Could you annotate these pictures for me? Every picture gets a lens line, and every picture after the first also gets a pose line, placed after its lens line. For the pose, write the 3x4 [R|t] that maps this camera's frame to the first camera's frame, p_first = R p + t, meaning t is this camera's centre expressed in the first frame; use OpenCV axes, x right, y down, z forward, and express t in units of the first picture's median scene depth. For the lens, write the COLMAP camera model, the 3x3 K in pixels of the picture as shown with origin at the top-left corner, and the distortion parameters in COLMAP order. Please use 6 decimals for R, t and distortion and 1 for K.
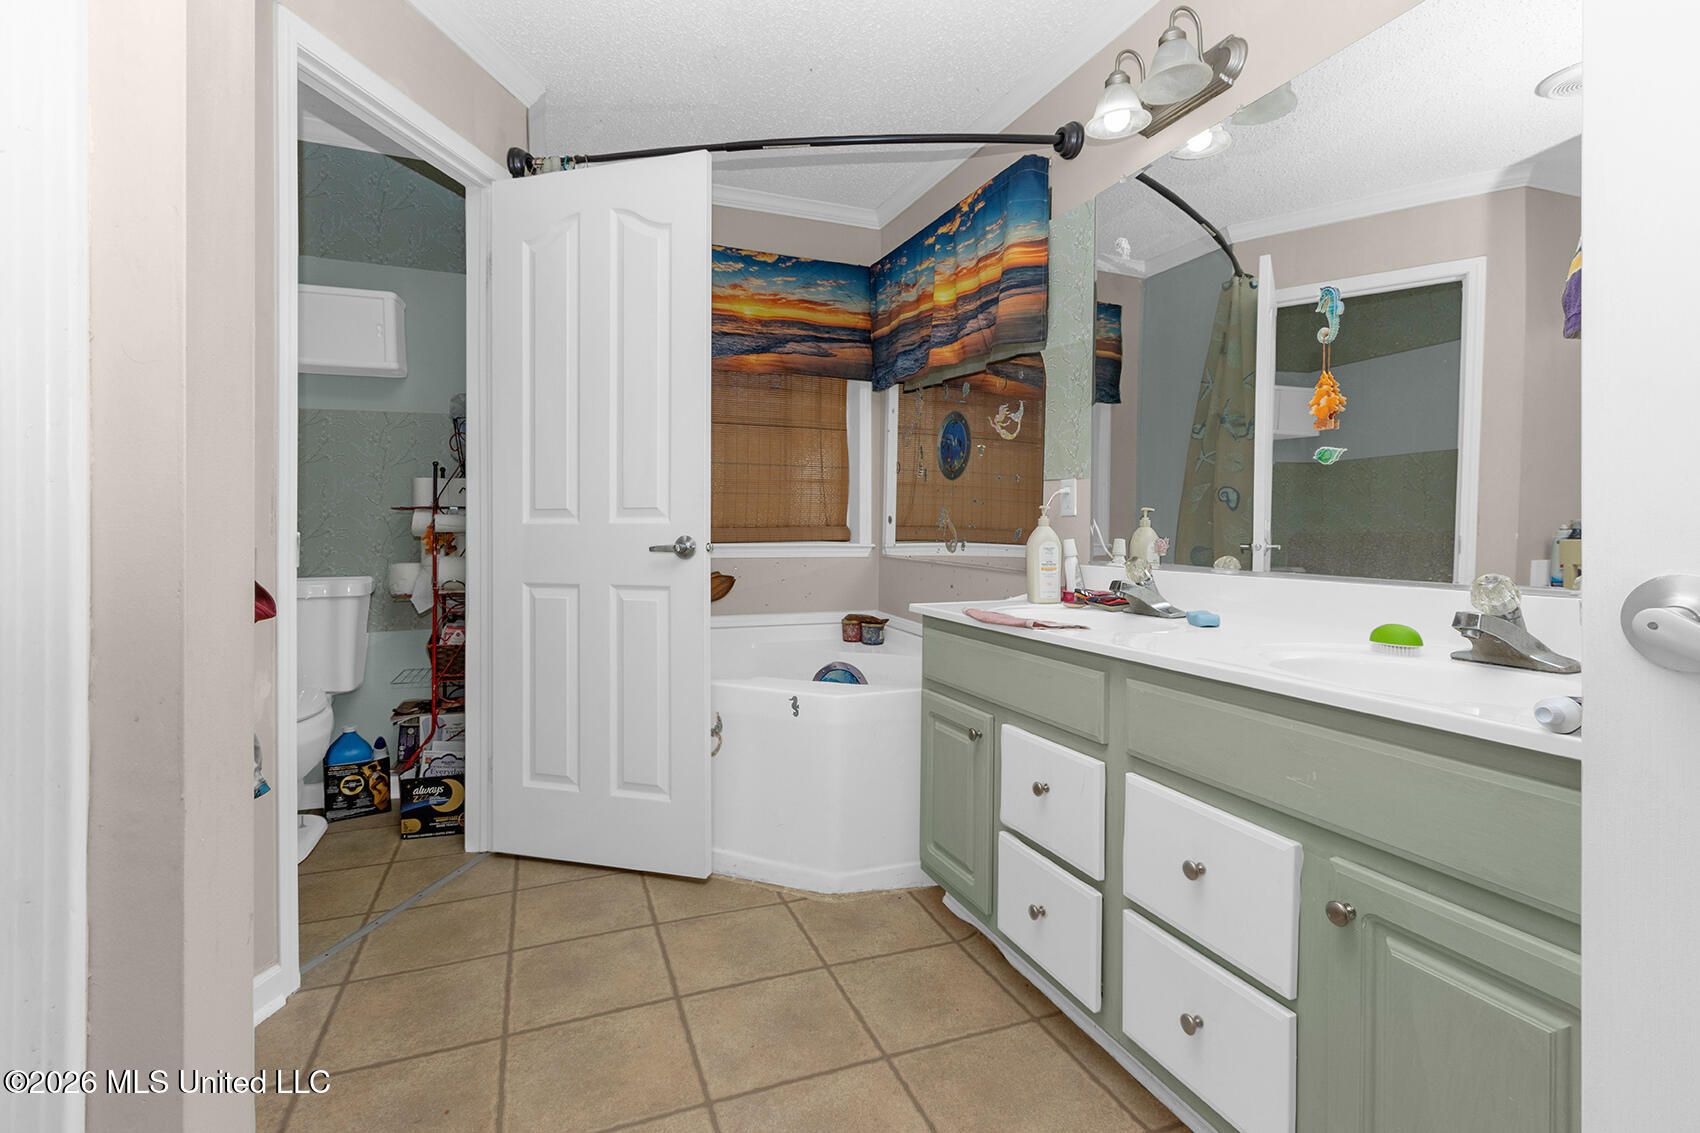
lens RADIAL K [[784.0, 0, 843.6], [0, 784.0, 534.1], [0, 0, 1]] dist [0.001977, -0.000755]
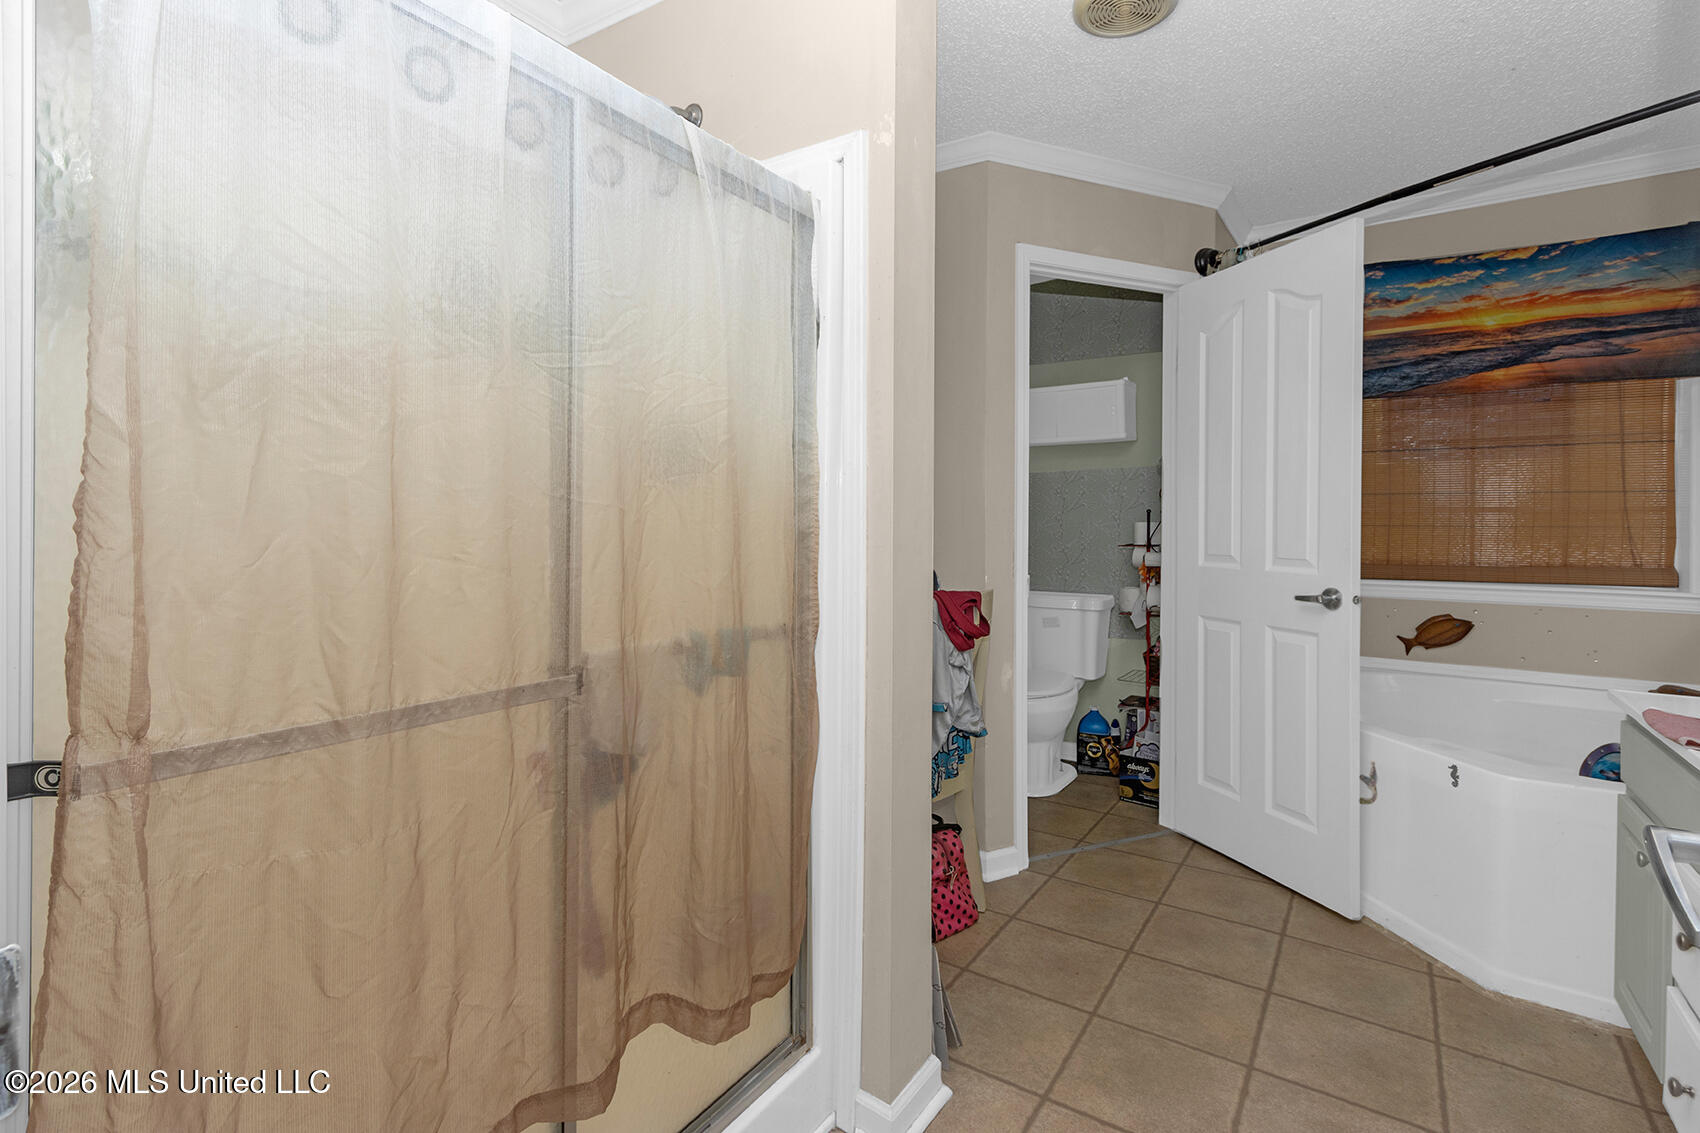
lens RADIAL K [[784.0, 0, 843.6], [0, 784.0, 534.1], [0, 0, 1]] dist [0.001977, -0.000755]
pose [[0.563435, 0.011500, -0.826081, 0.253898], [-0.006777, 0.999934, 0.009298, -0.063632], [0.826133, 0.000359, 0.563475, -0.118568]]
